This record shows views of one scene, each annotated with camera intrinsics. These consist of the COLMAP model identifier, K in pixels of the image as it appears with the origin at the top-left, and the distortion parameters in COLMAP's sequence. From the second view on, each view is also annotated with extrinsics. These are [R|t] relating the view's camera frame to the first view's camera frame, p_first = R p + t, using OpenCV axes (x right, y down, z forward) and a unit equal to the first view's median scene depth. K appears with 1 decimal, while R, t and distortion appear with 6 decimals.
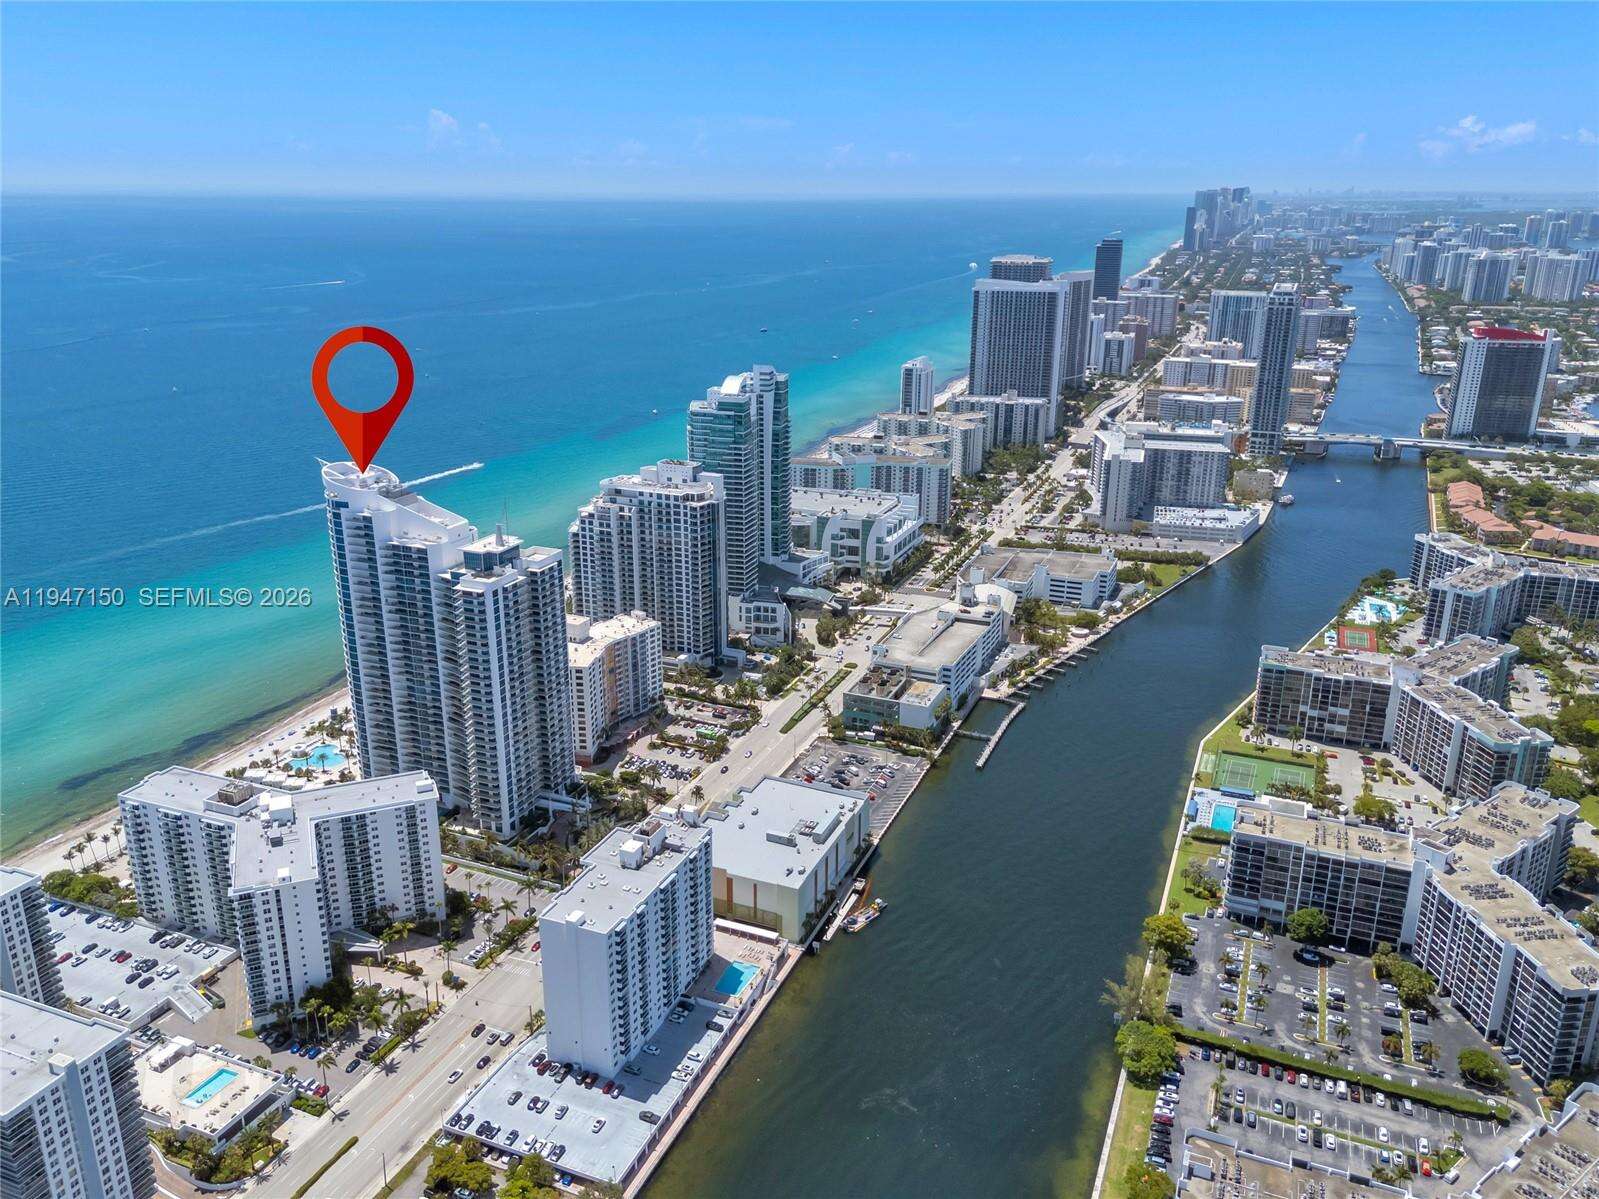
lens RADIAL K [[1168.6, 0, 799.5], [0, 1168.6, 599.5], [0, 0, 1]] dist [0.003339, -0.000605]
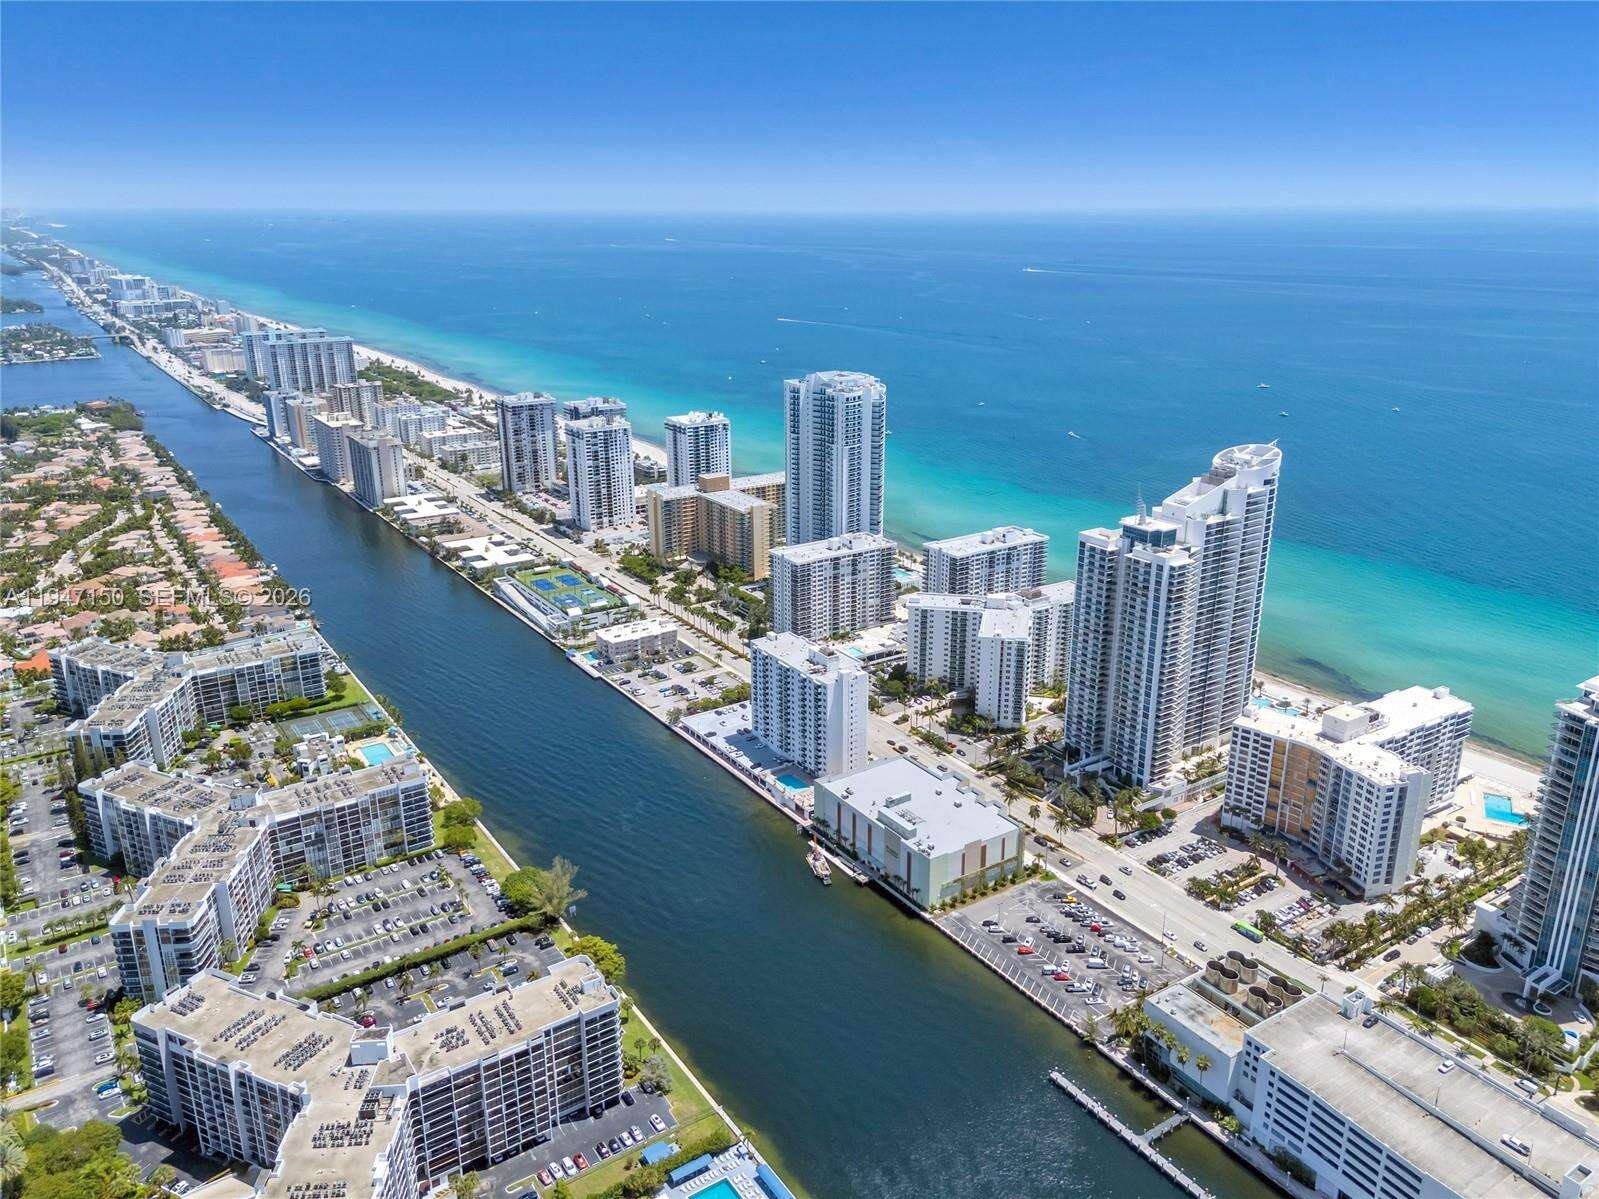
lens RADIAL K [[1168.6, 0, 799.5], [0, 1168.6, 599.5], [0, 0, 1]] dist [0.003339, -0.000605]
pose [[-0.555204, 0.261022, -0.789694, 0.986415], [-0.263861, 0.845151, 0.464863, -0.506136], [0.788750, 0.466463, -0.400357, 1.492385]]
